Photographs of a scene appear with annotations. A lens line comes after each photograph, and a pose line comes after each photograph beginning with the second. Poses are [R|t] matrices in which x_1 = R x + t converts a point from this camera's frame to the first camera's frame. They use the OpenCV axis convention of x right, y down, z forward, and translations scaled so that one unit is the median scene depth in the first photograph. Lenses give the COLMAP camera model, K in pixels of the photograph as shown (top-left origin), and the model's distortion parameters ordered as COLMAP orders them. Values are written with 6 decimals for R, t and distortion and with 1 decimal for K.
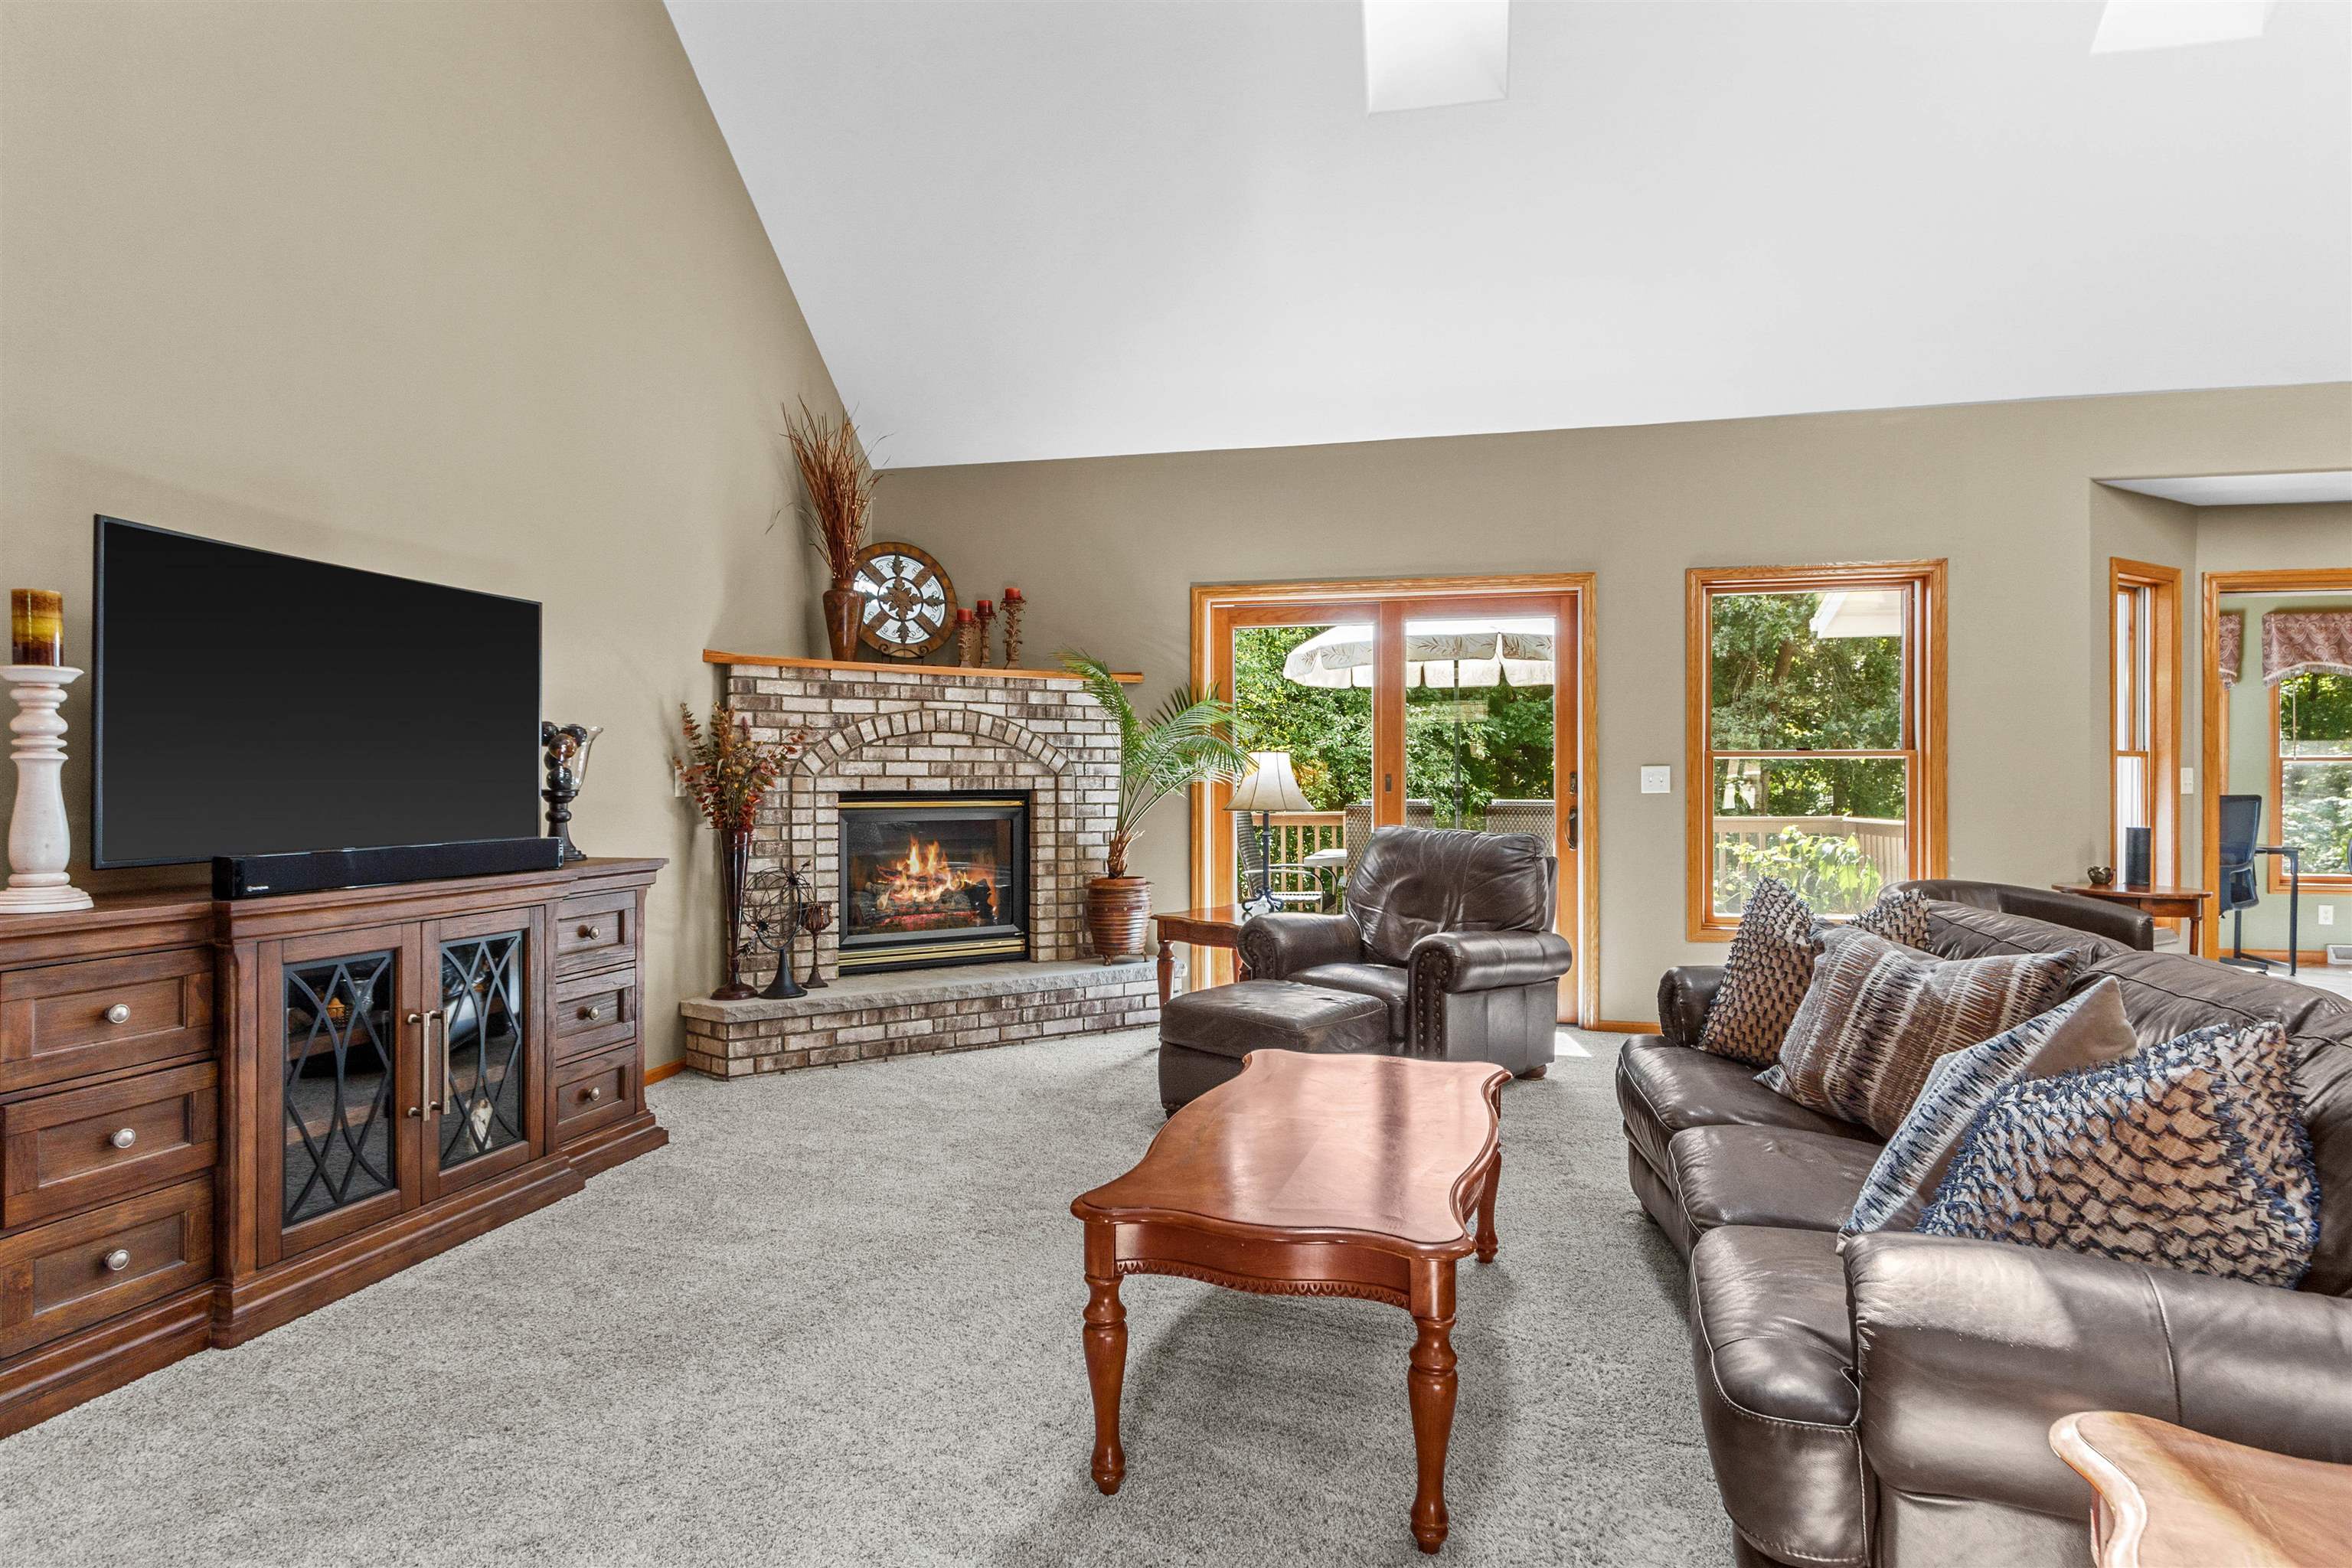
lens RADIAL K [[1230.5, 0, 1179.4], [0, 1230.5, 778.8], [0, 0, 1]] dist [-0.003357, 0.000431]
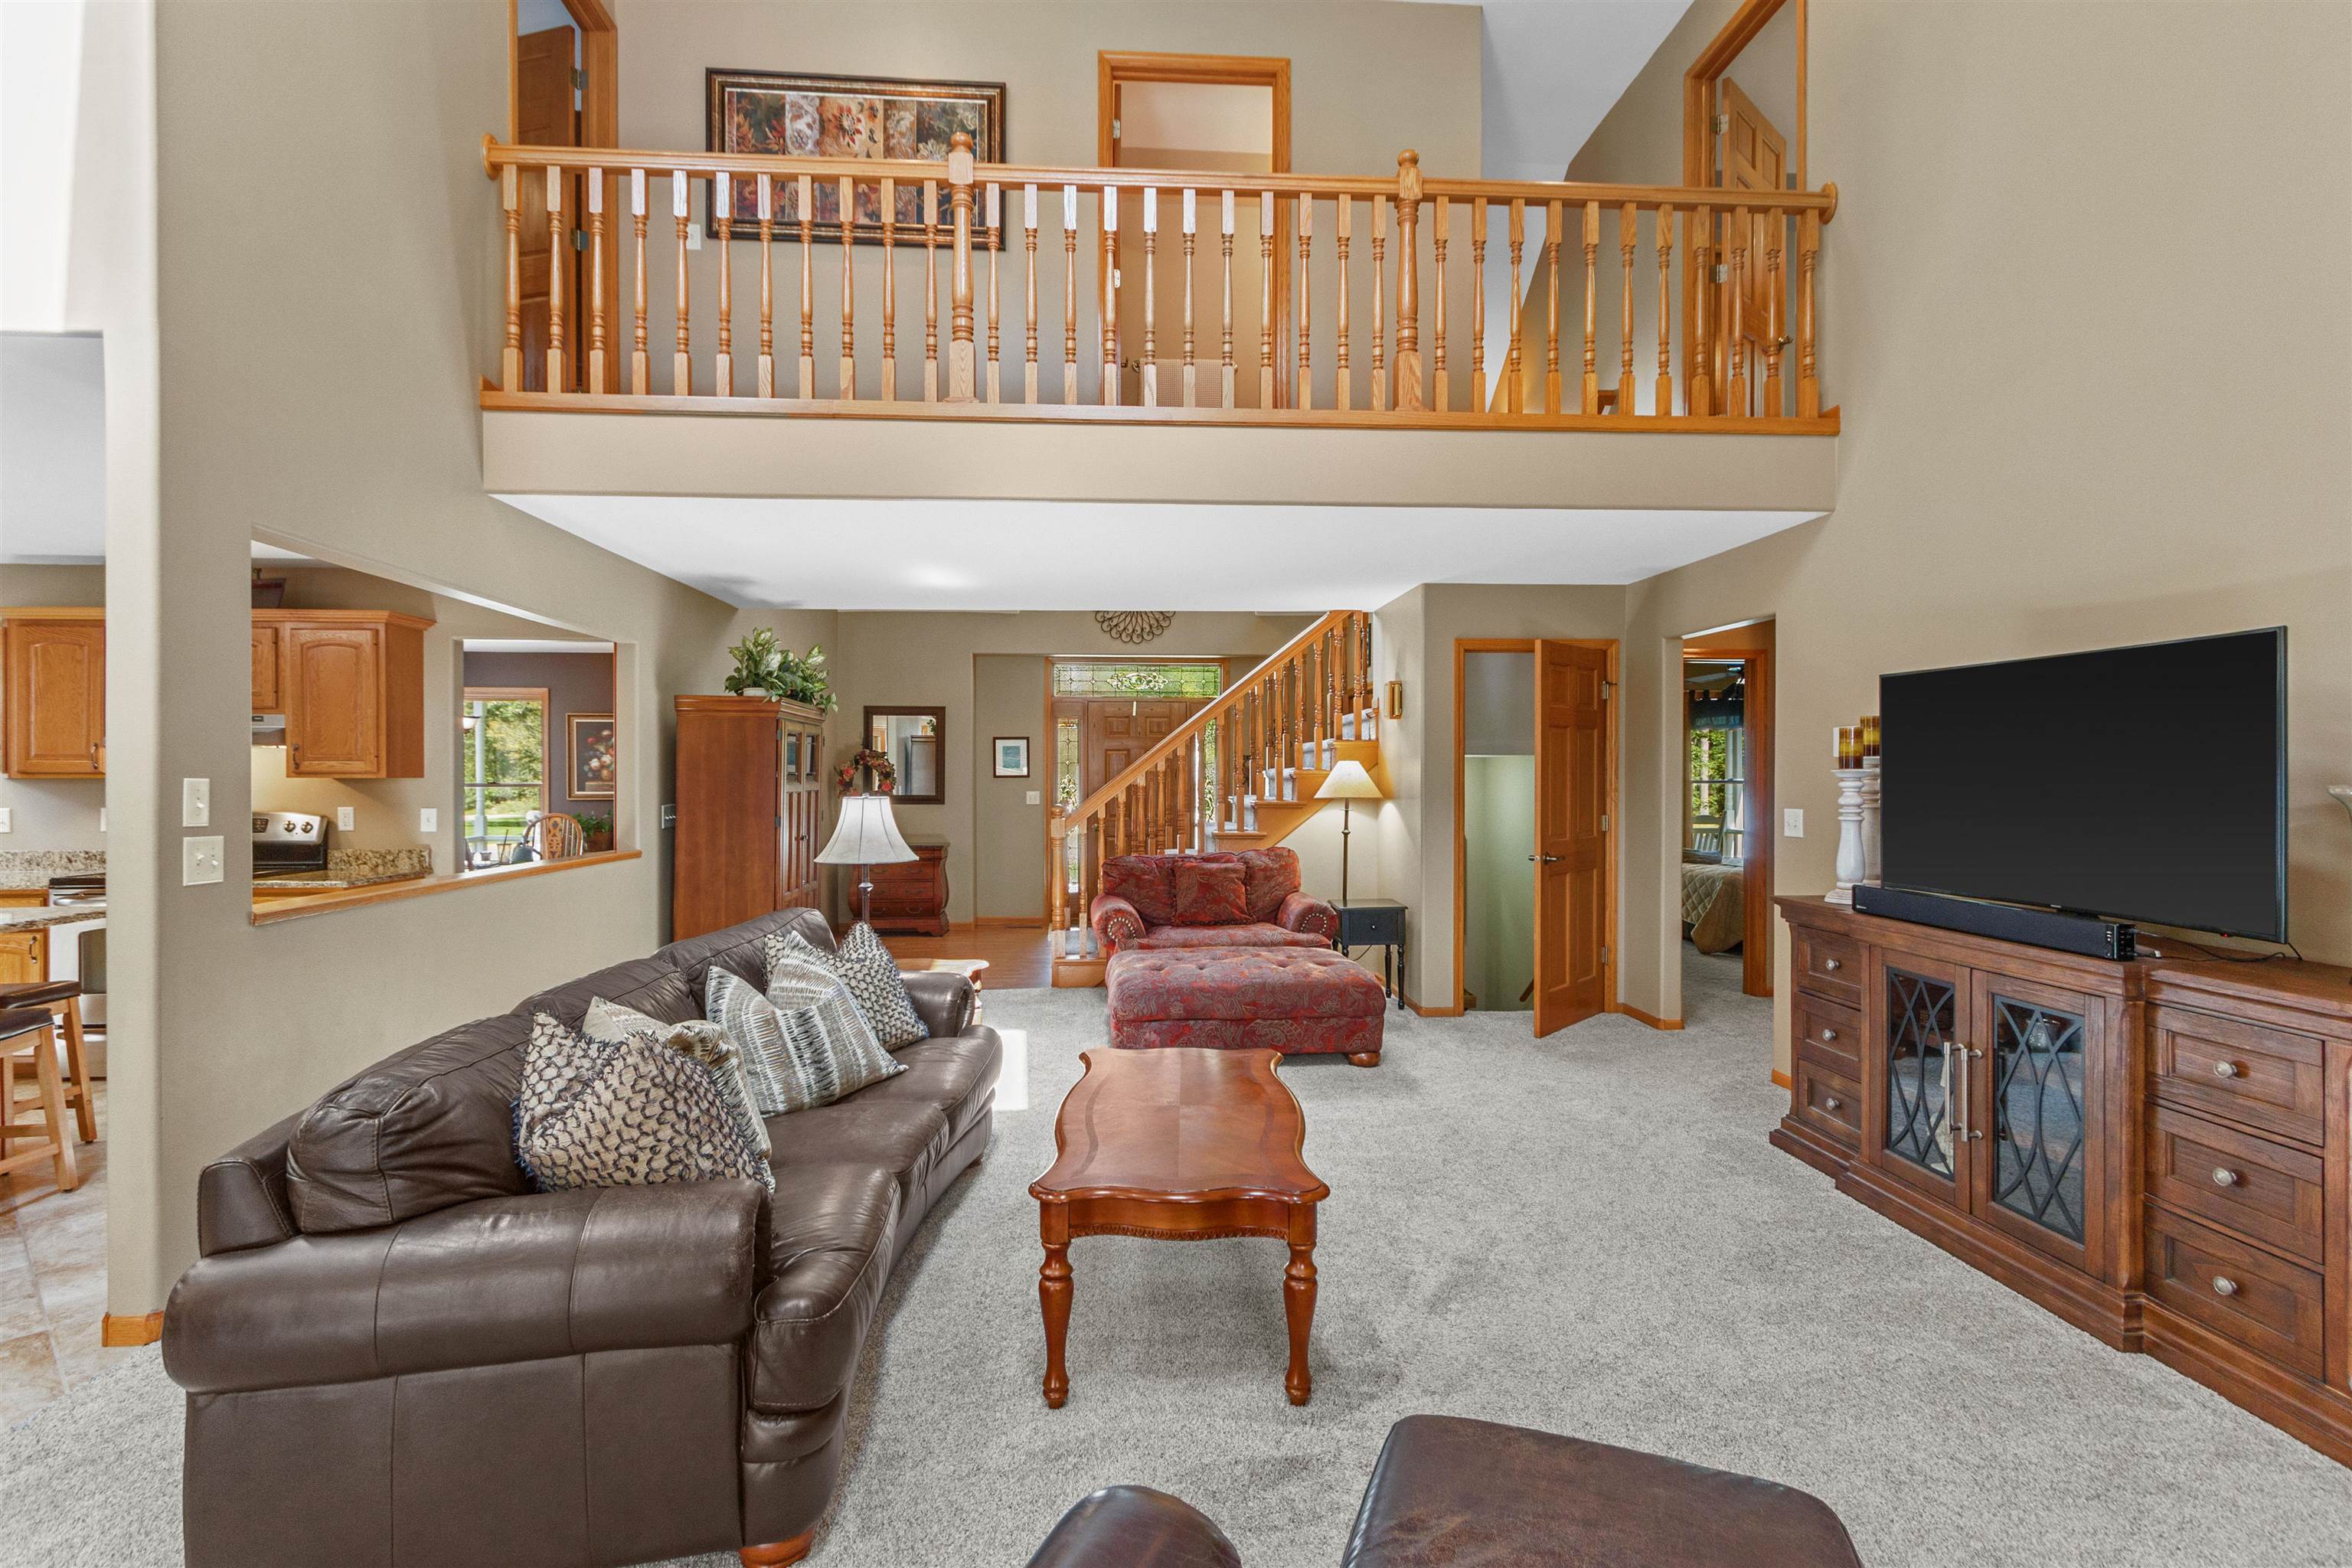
lens RADIAL K [[1090.5, 0, 1171.8], [0, 1090.5, 770.7], [0, 0, 1]] dist [0.001079, -0.000825]
pose [[-0.953580, 0.002128, -0.301133, 0.222573], [0.003147, 0.999991, -0.002898, -0.037428], [0.301124, -0.003711, -0.953578, 0.964527]]
